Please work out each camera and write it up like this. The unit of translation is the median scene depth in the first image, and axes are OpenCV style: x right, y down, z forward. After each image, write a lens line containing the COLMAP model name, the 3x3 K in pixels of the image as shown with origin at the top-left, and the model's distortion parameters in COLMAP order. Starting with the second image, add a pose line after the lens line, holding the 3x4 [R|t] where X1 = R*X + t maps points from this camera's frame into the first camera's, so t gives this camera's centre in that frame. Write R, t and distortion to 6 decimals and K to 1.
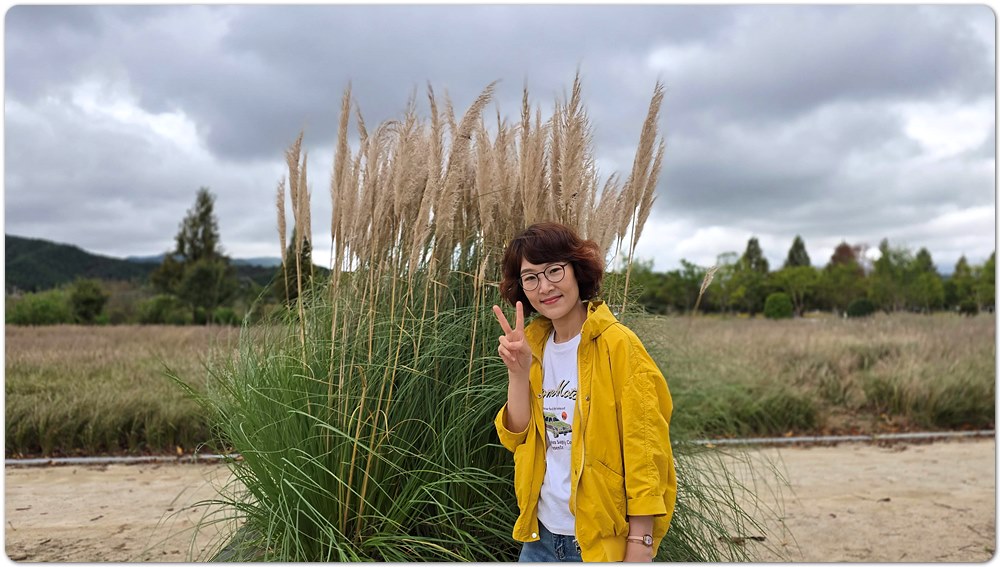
lens RADIAL K [[640.2, 0, 496.0], [0, 640.2, 285.5], [0, 0, 1]] dist [0.007233, 0.001156]
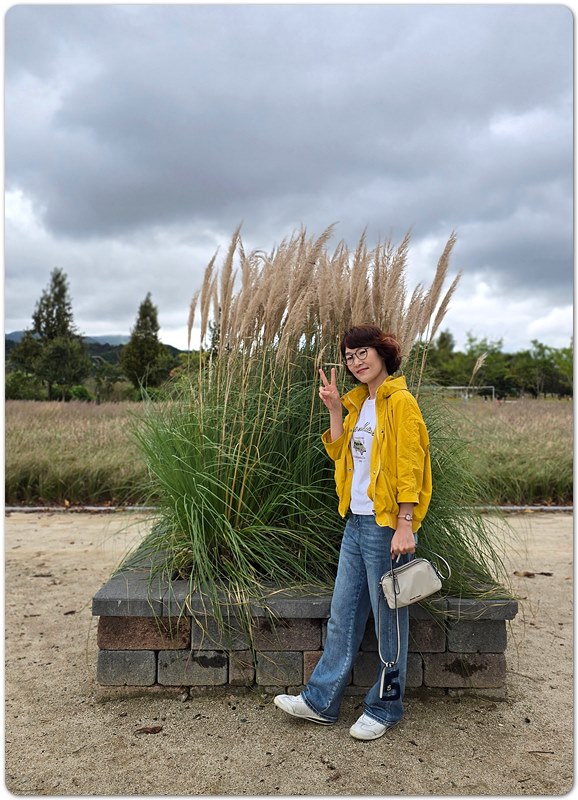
lens RADIAL K [[651.8, 0, 286.4], [0, 651.8, 398.1], [0, 0, 1]] dist [0.011558, 0.002003]
pose [[0.996328, 0.012151, -0.084749, 0.009099], [-0.007866, 0.998682, 0.050711, -0.000257], [0.085253, -0.049858, 0.995111, -0.151211]]
